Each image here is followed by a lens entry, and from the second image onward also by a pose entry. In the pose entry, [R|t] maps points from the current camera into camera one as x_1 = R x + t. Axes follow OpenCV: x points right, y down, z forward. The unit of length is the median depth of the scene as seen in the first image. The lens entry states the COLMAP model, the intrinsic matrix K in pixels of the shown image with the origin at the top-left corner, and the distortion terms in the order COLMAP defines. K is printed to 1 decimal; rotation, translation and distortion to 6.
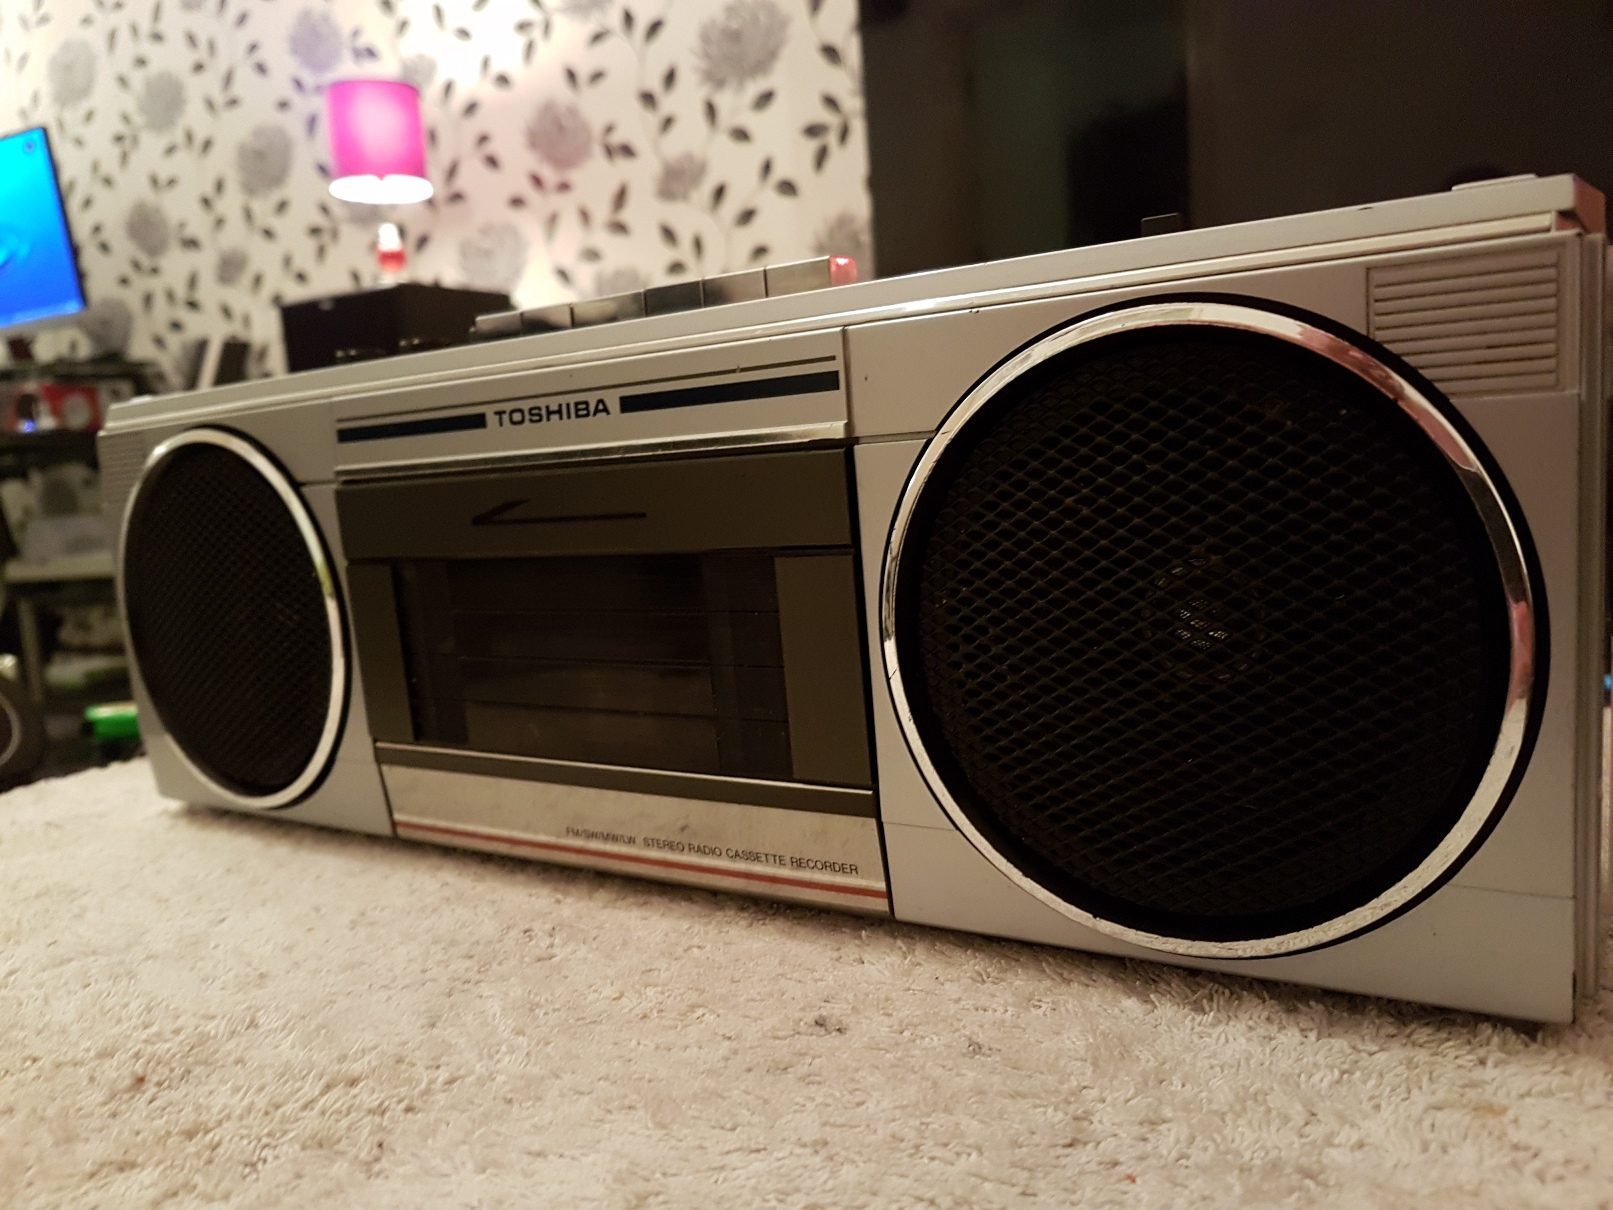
lens RADIAL K [[1259.8, 0, 853.2], [0, 1259.8, 625.3], [0, 0, 1]] dist [-0.023852, -0.007845]
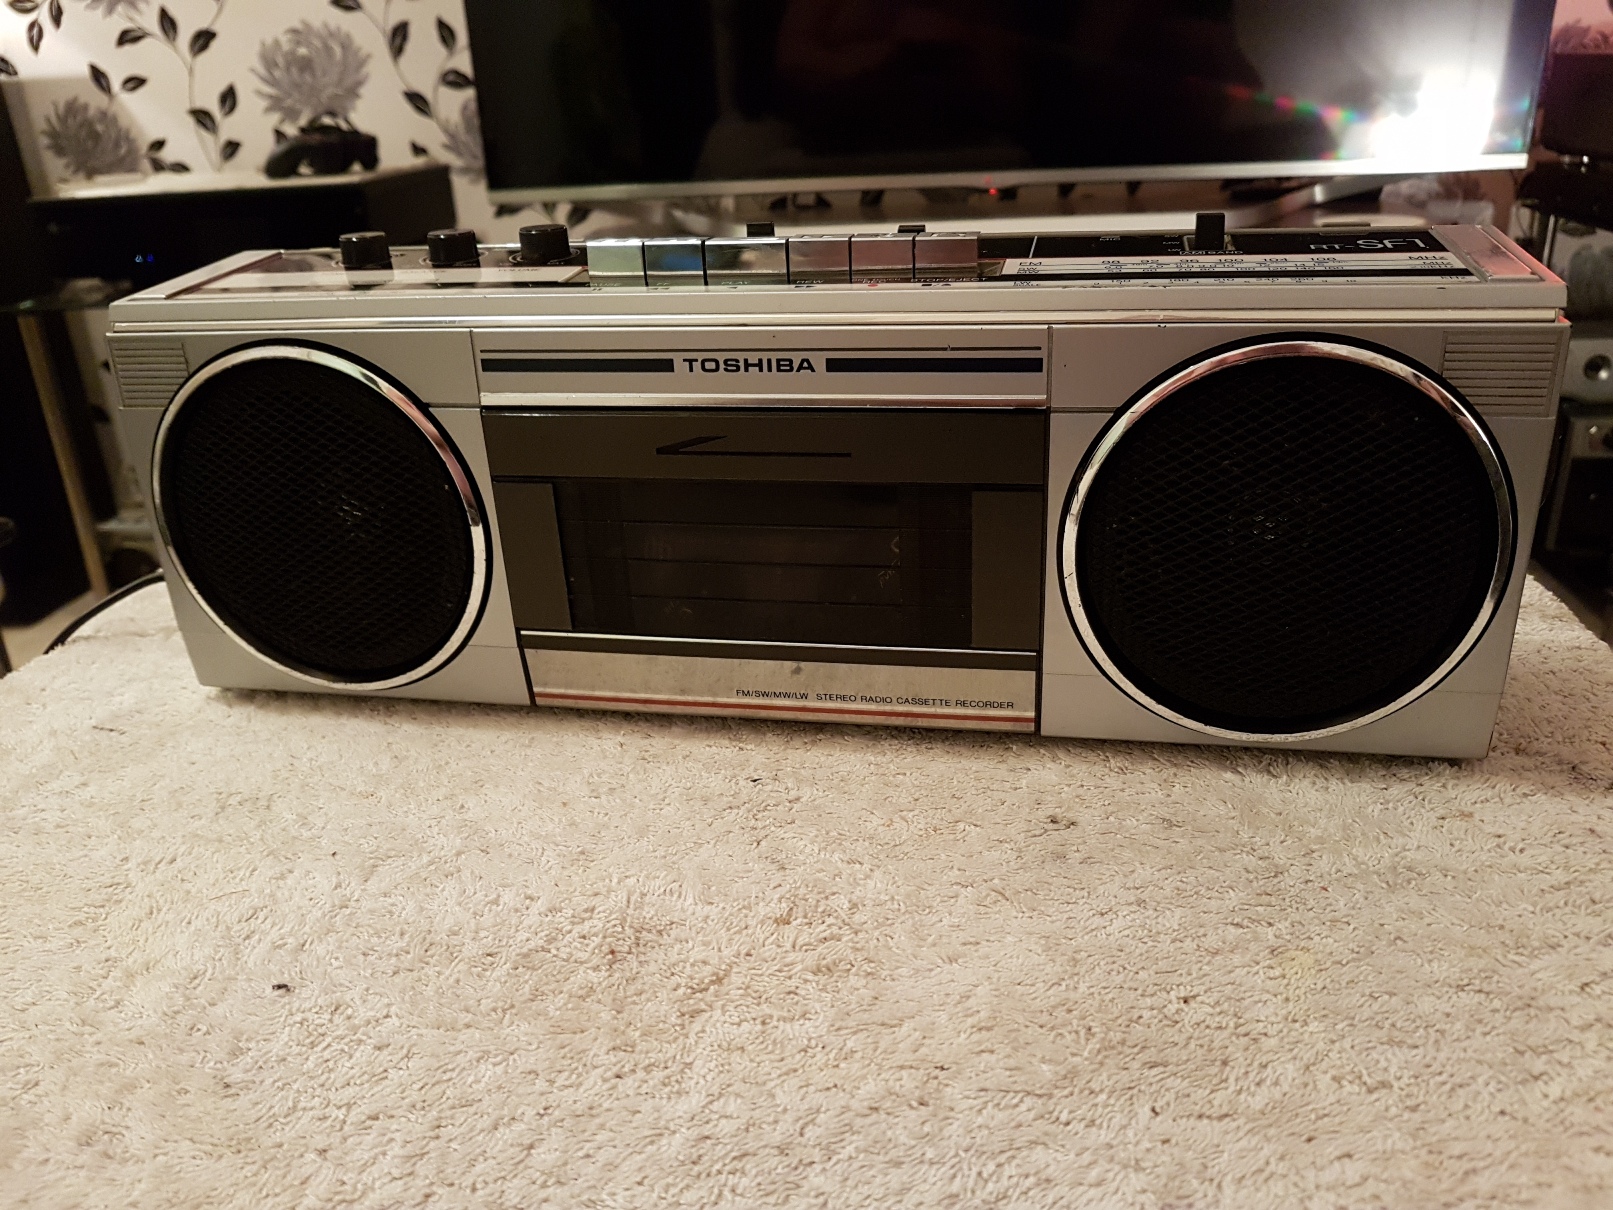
lens RADIAL K [[1278.6, 0, 806.5], [0, 1278.6, 605.0], [0, 0, 1]] dist [-0.029680, -0.005197]
pose [[0.931474, -0.108653, 0.347203, -0.688024], [0.022690, 0.969854, 0.242629, -0.261553], [-0.363099, -0.218125, 0.905859, -0.174610]]
